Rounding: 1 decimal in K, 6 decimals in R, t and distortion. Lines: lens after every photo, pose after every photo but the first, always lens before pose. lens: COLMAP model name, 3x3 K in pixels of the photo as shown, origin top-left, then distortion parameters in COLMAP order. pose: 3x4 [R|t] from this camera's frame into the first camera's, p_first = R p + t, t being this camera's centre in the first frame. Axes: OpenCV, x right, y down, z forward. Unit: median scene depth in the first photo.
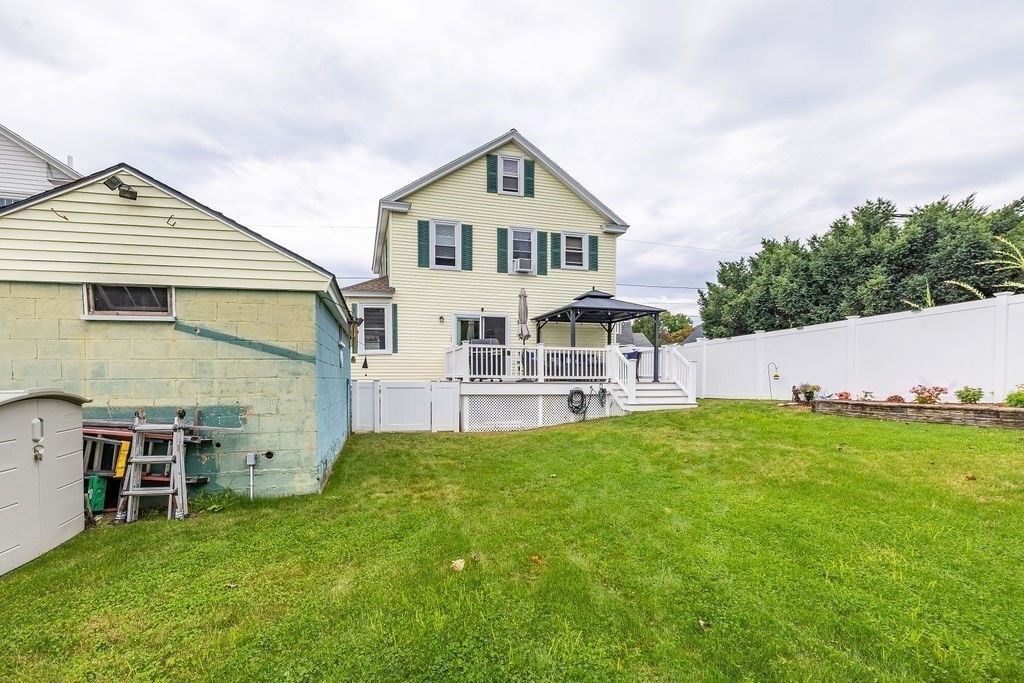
lens RADIAL K [[450.1, 0, 509.5], [0, 450.1, 392.7], [0, 0, 1]] dist [0.004330, -0.002053]
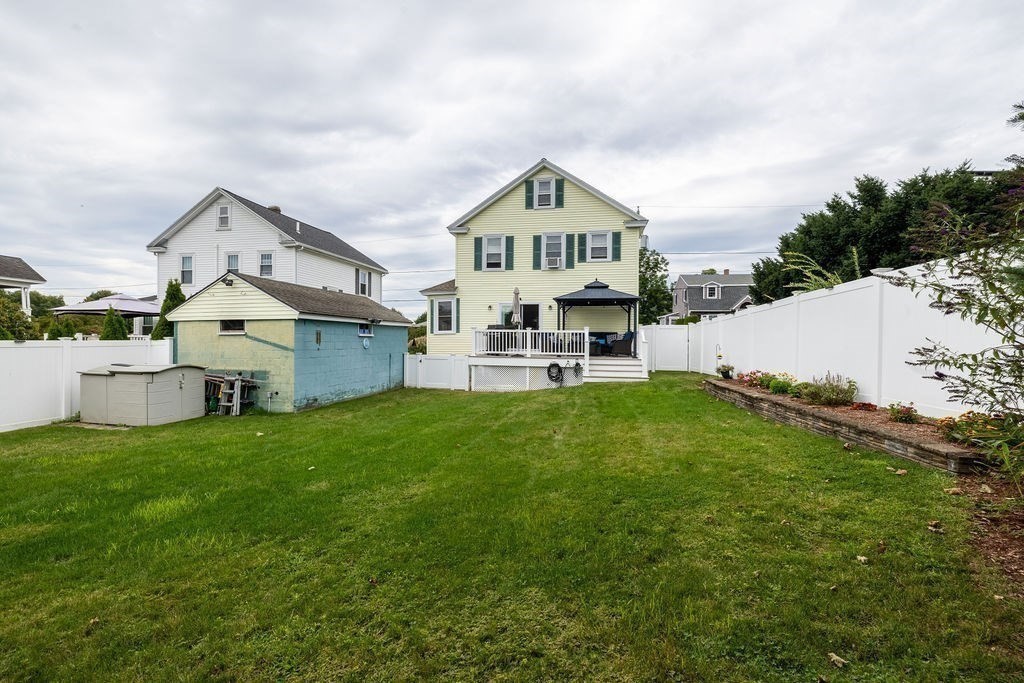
lens RADIAL K [[450.1, 0, 532.8], [0, 450.1, 343.4], [0, 0, 1]] dist [0.004330, -0.002053]
pose [[0.908063, 0.007808, -0.418761, 0.541842], [-0.018989, 0.999566, -0.022539, -0.028647], [0.418403, 0.028419, 0.907817, -0.172538]]
